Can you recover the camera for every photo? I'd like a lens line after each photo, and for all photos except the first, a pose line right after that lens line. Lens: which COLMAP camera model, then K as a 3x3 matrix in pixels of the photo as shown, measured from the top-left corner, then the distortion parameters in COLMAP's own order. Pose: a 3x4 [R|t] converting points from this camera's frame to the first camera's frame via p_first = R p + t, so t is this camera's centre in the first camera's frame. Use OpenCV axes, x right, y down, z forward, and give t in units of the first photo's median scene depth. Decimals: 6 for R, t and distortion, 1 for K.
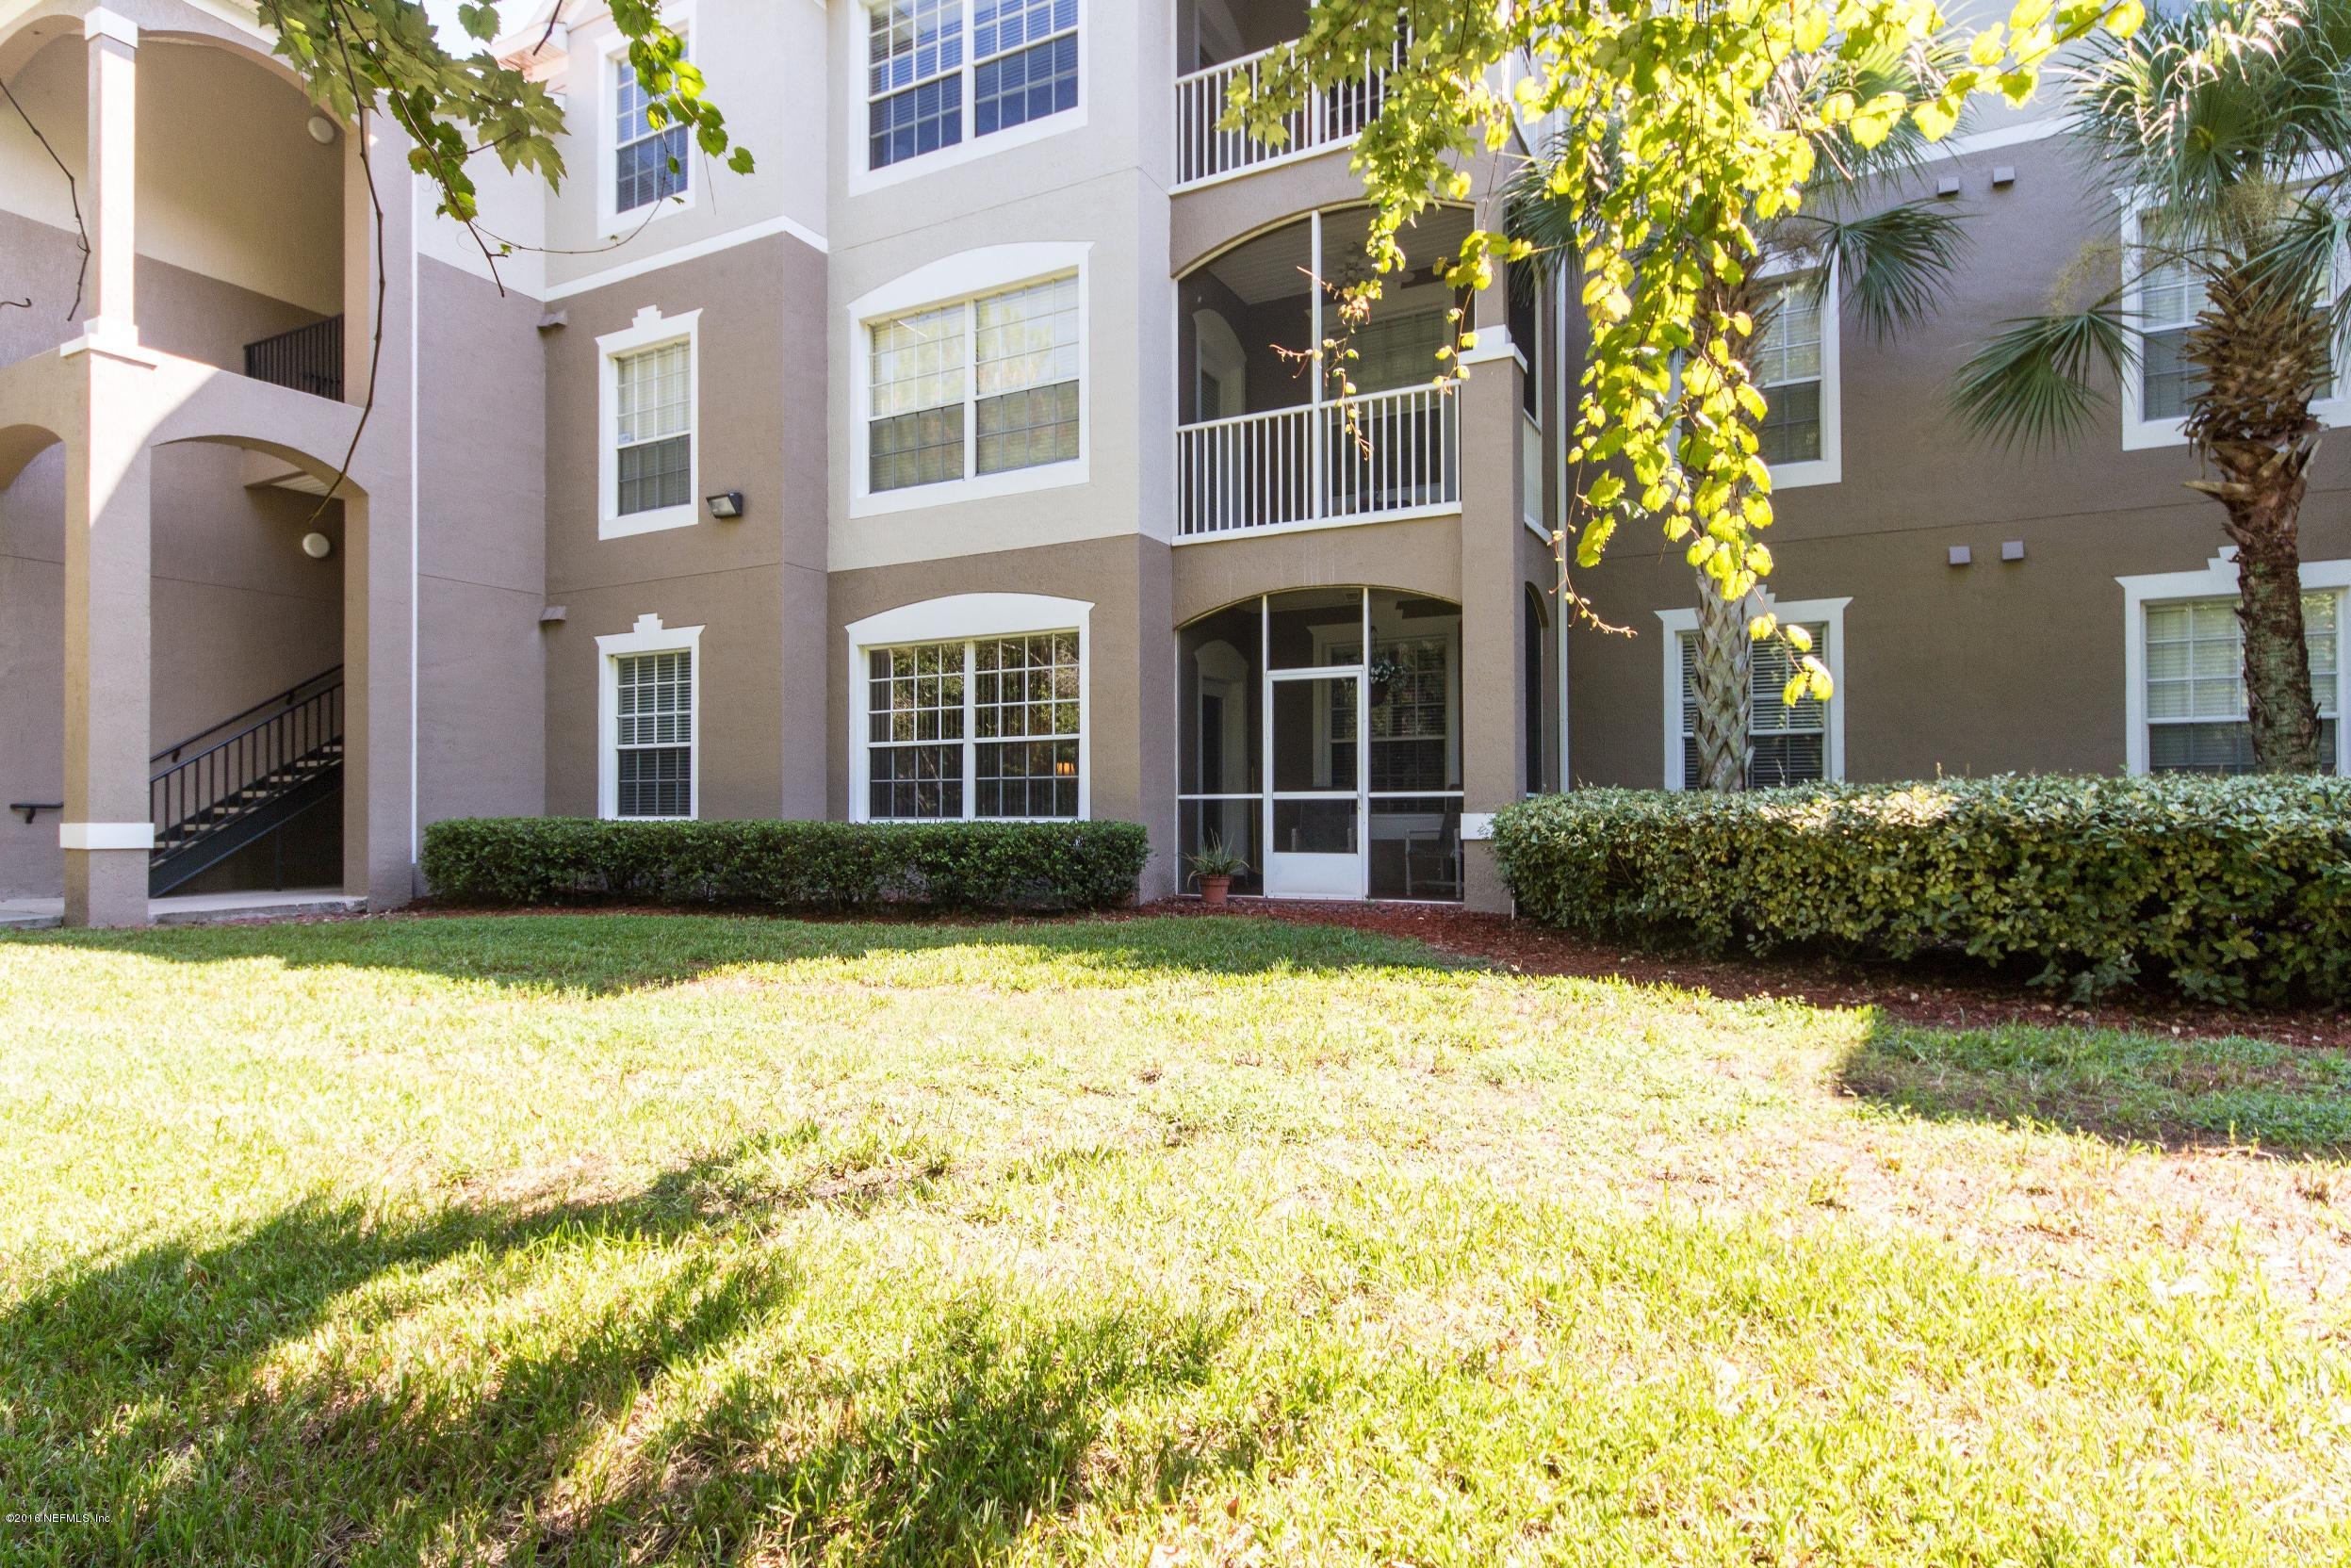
lens RADIAL K [[1205.0, 0, 1177.9], [0, 1205.0, 792.8], [0, 0, 1]] dist [-0.000077, 0.000043]
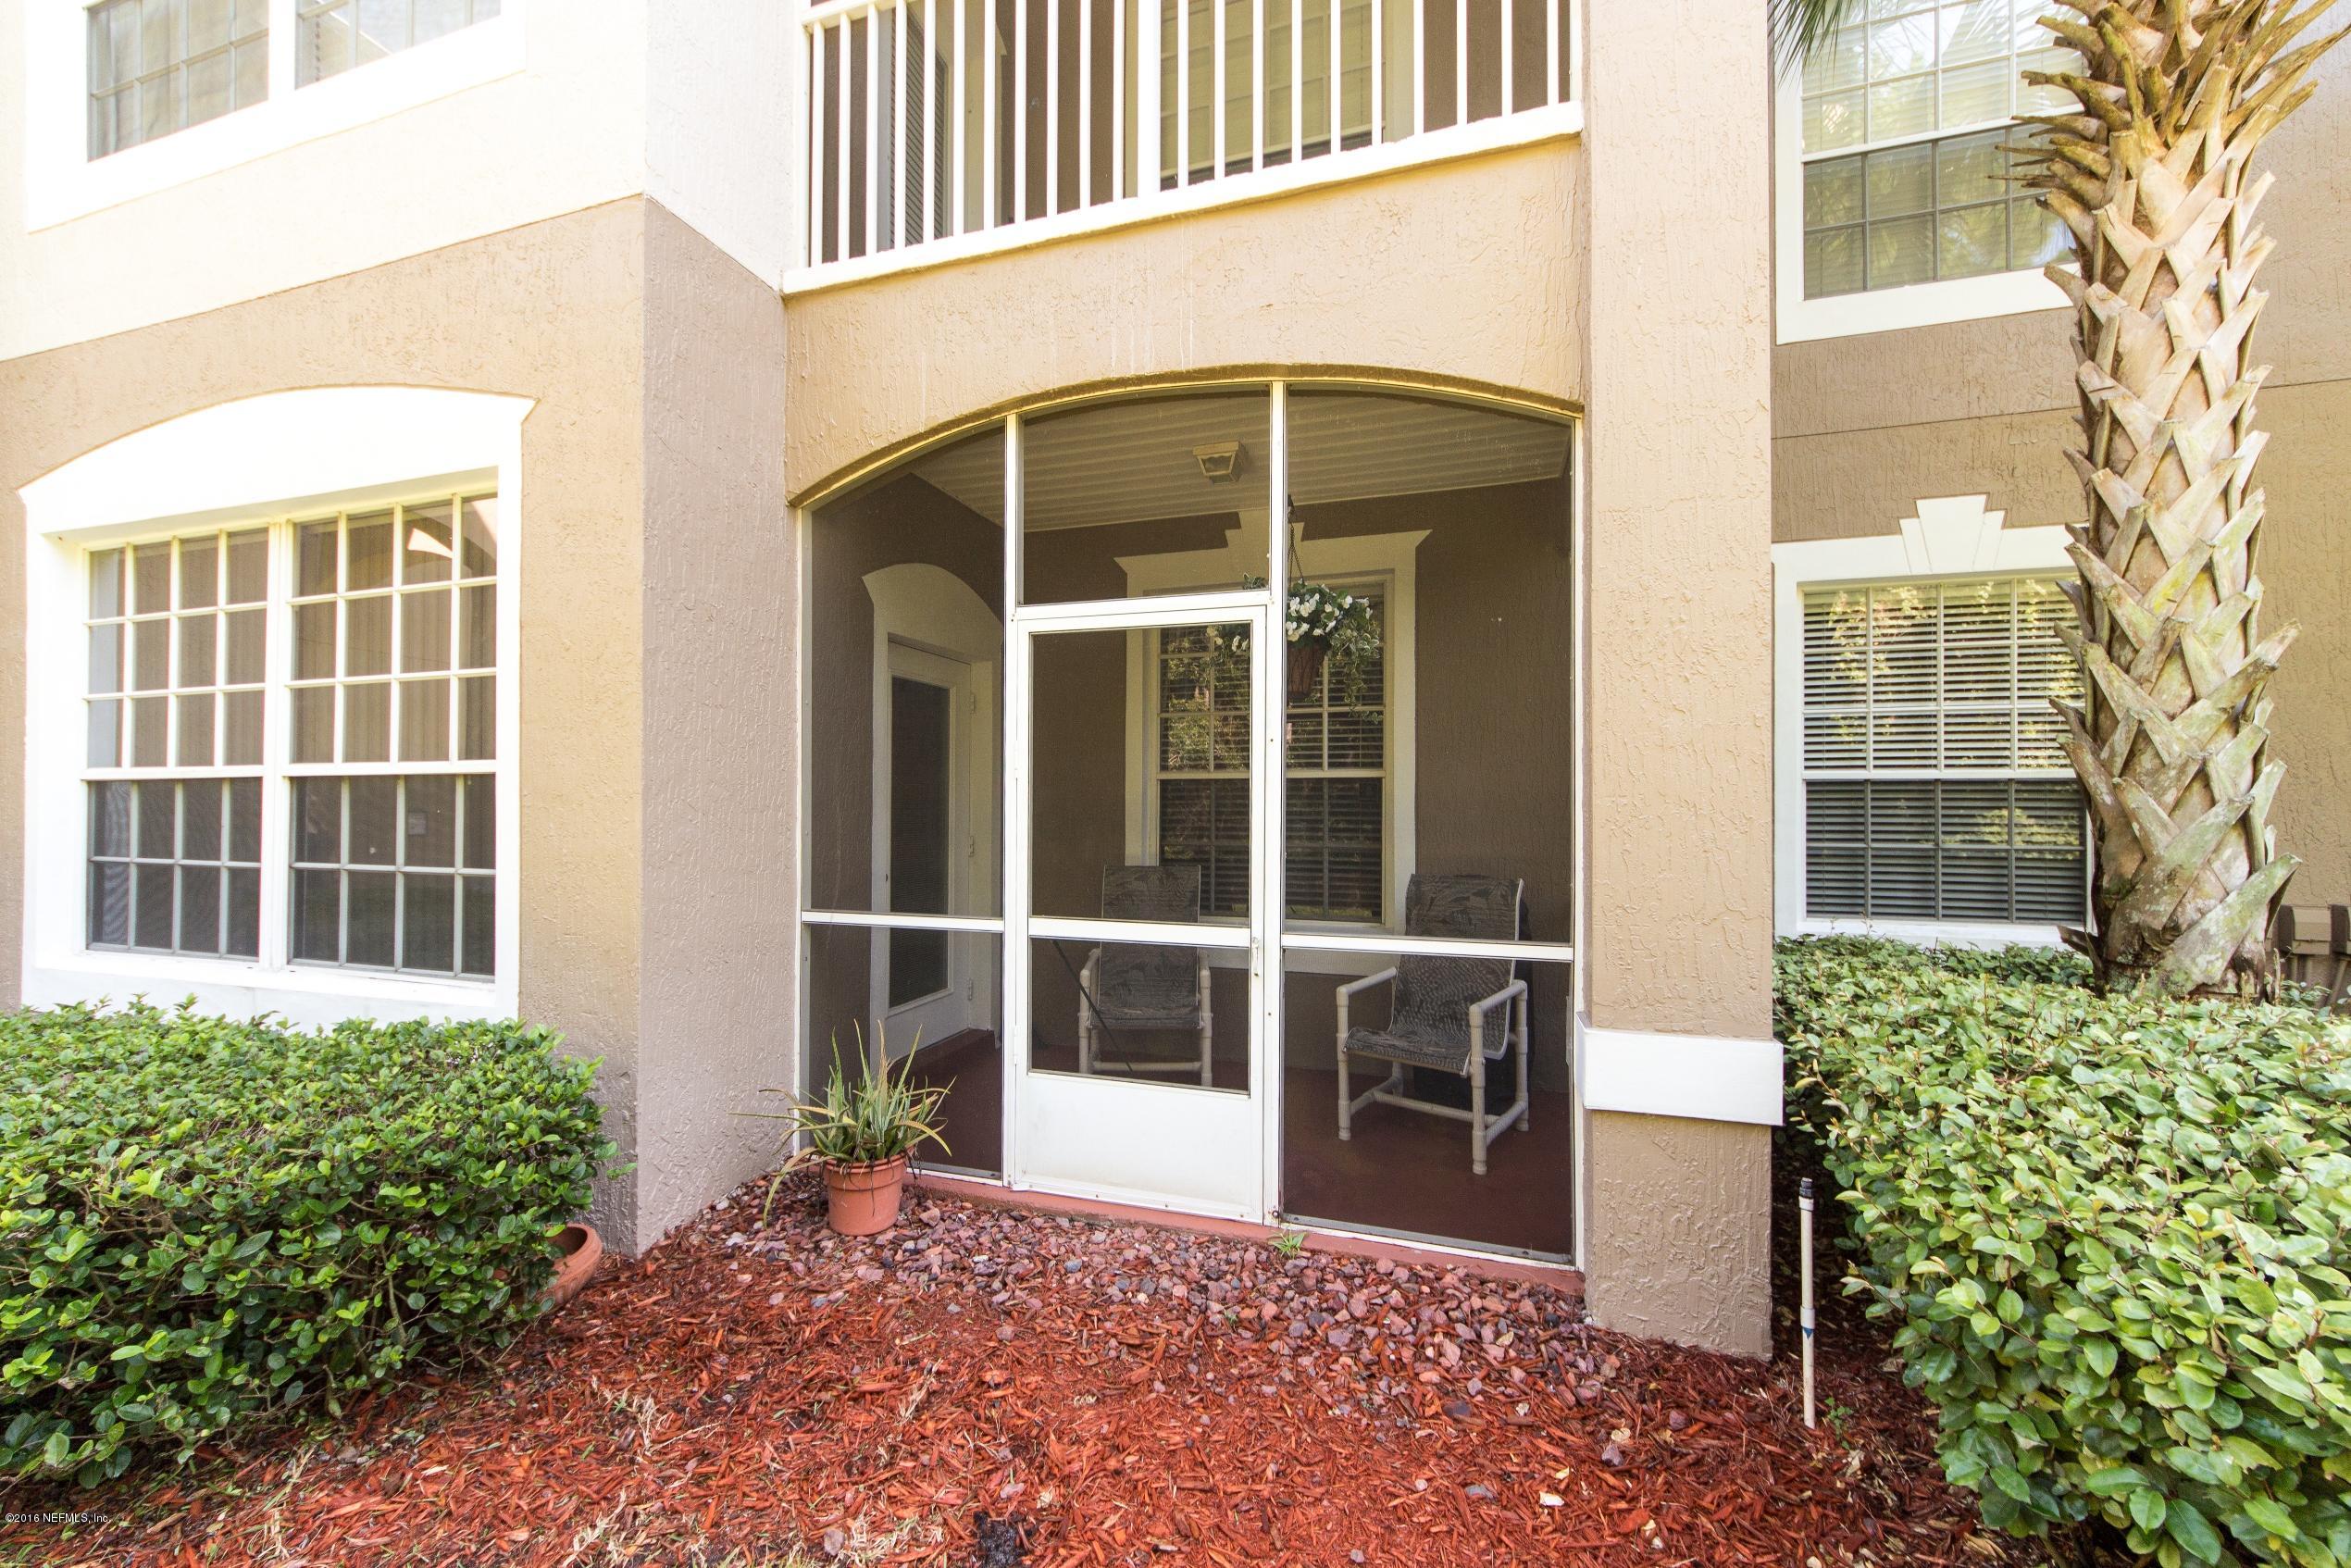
lens RADIAL K [[863.4, 0, 1170.2], [0, 863.4, 780.1], [0, 0, 1]] dist [0.000350, 0.000020]
pose [[0.985008, 0.009044, 0.172269, 0.070143], [-0.008602, 0.999958, -0.003314, -0.041329], [-0.172292, 0.001782, 0.985044, 0.666204]]
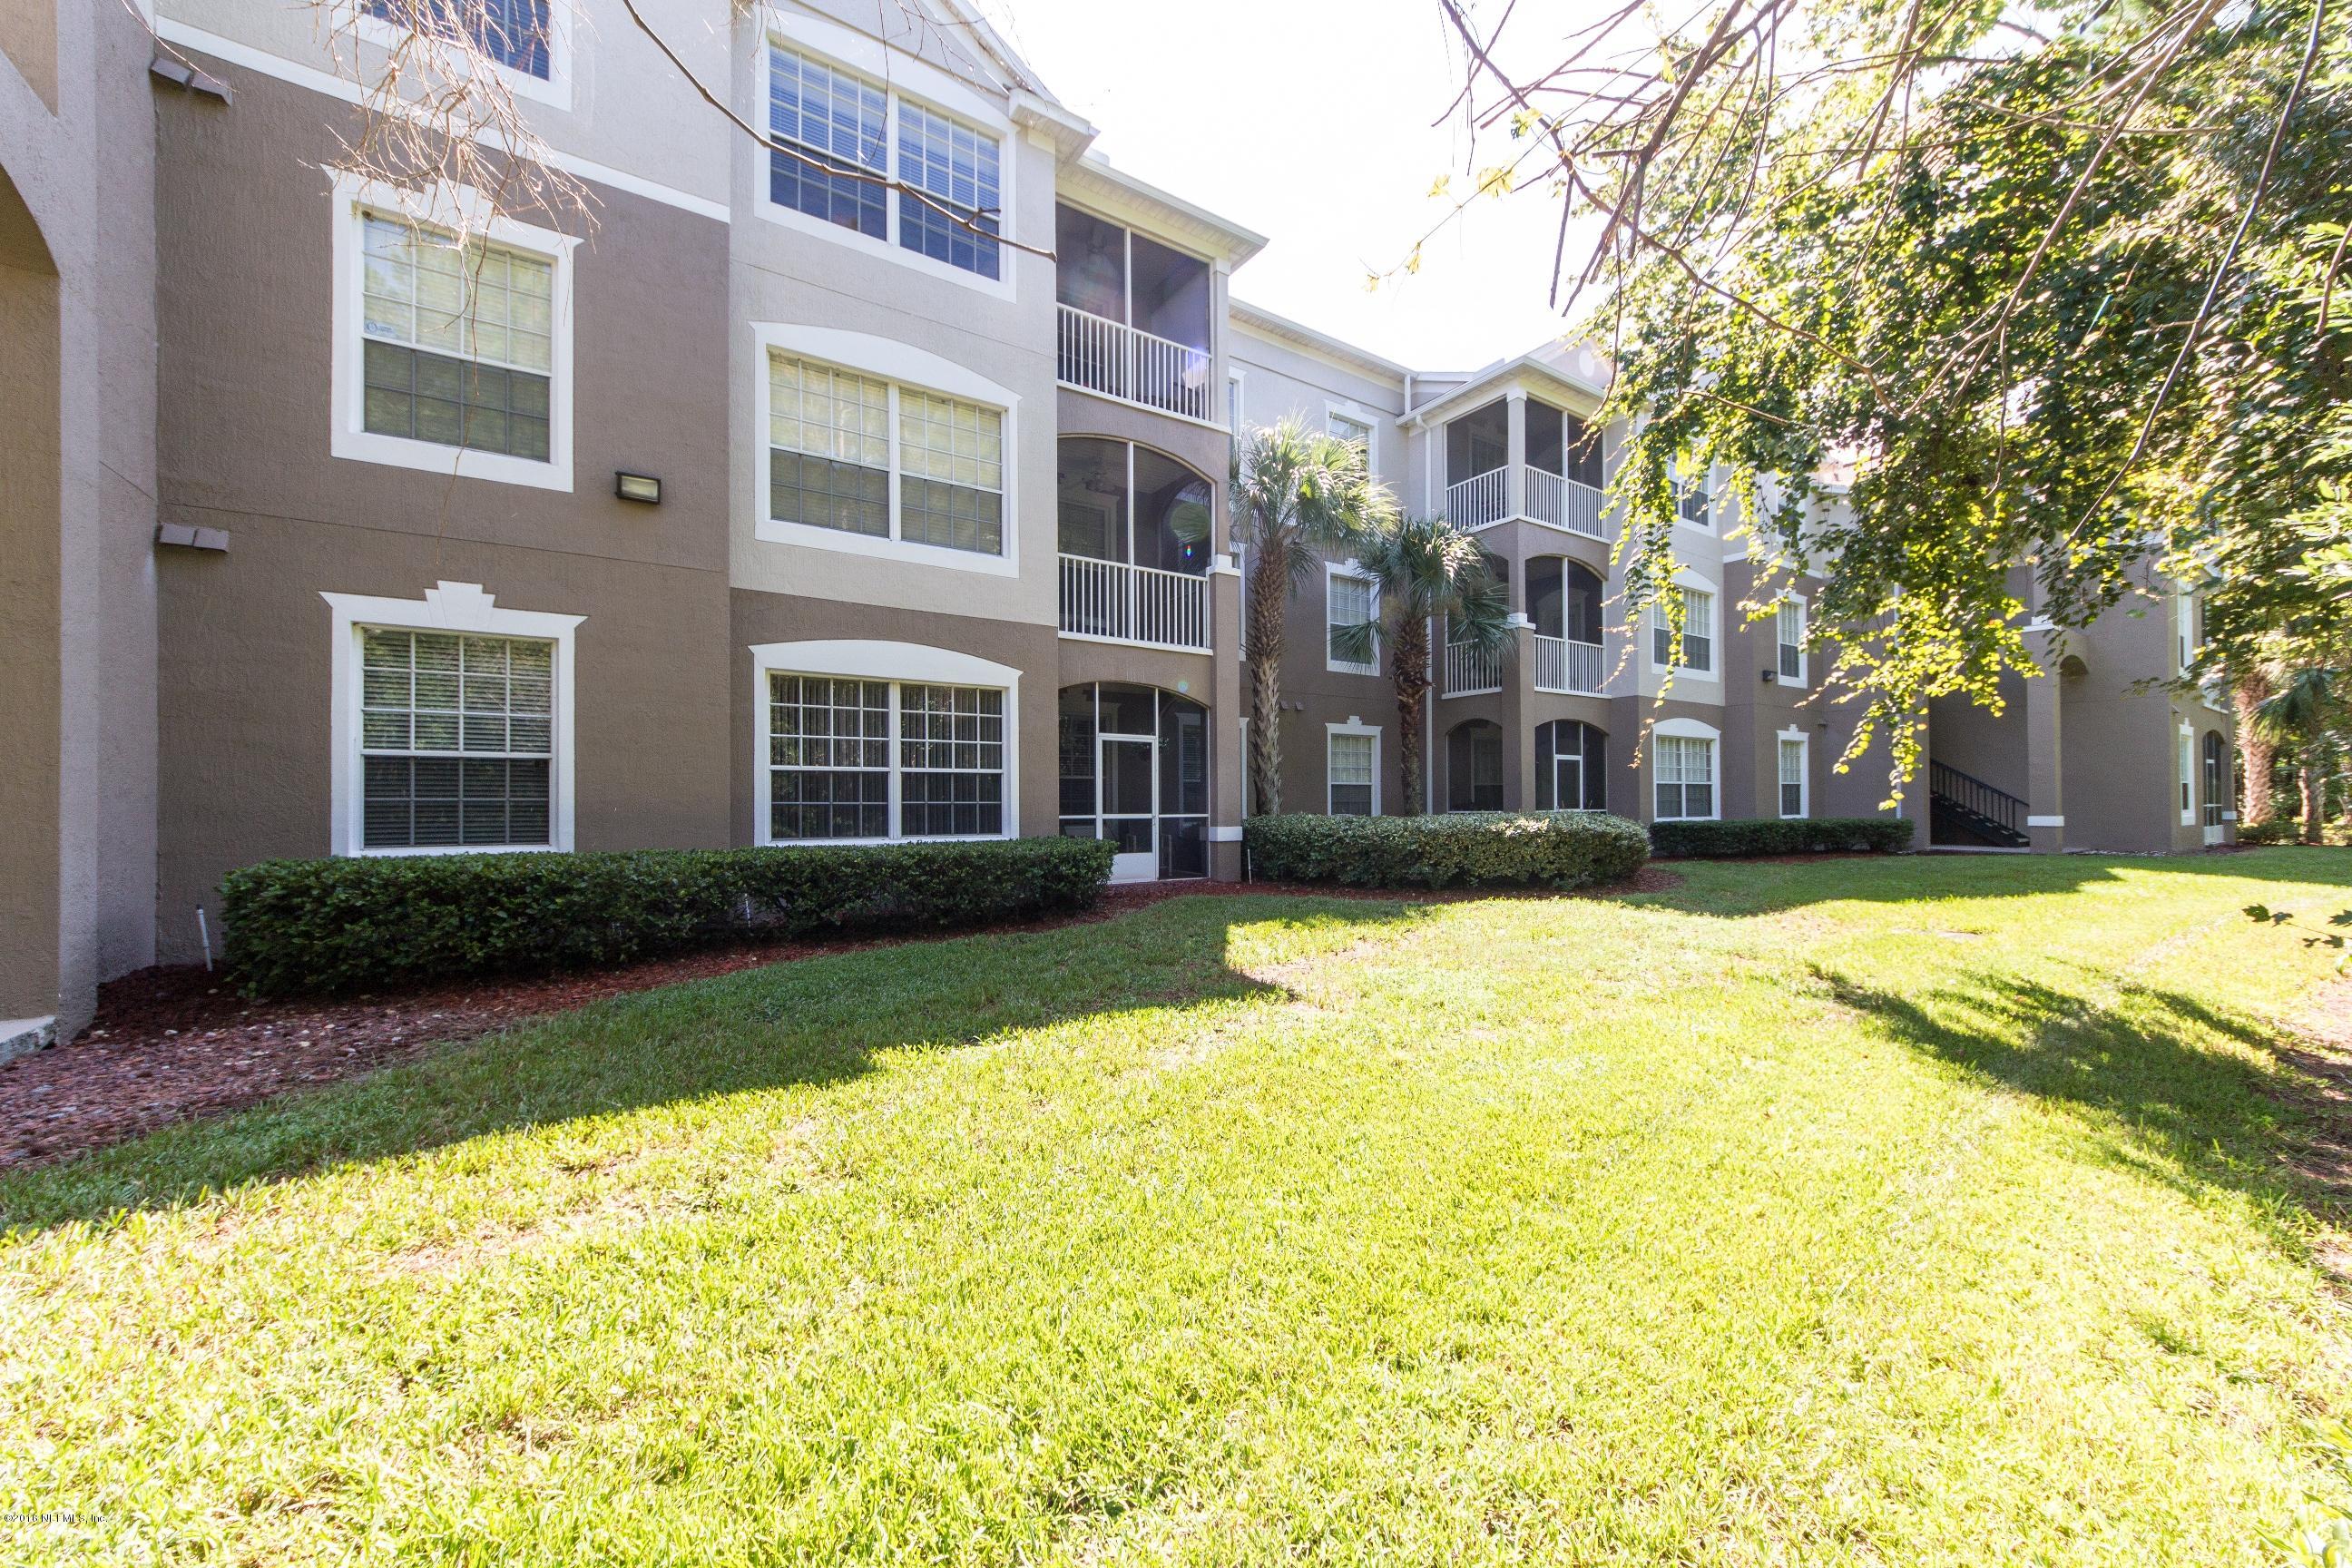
lens RADIAL K [[867.5, 0, 1174.3], [0, 867.5, 816.4], [0, 0, 1]] dist [0.000646, -0.000158]
pose [[0.492653, -0.002035, 0.870224, -0.759285], [0.002650, 0.999996, 0.000838, 0.001410], [-0.870222, 0.001893, 0.492656, 0.363702]]
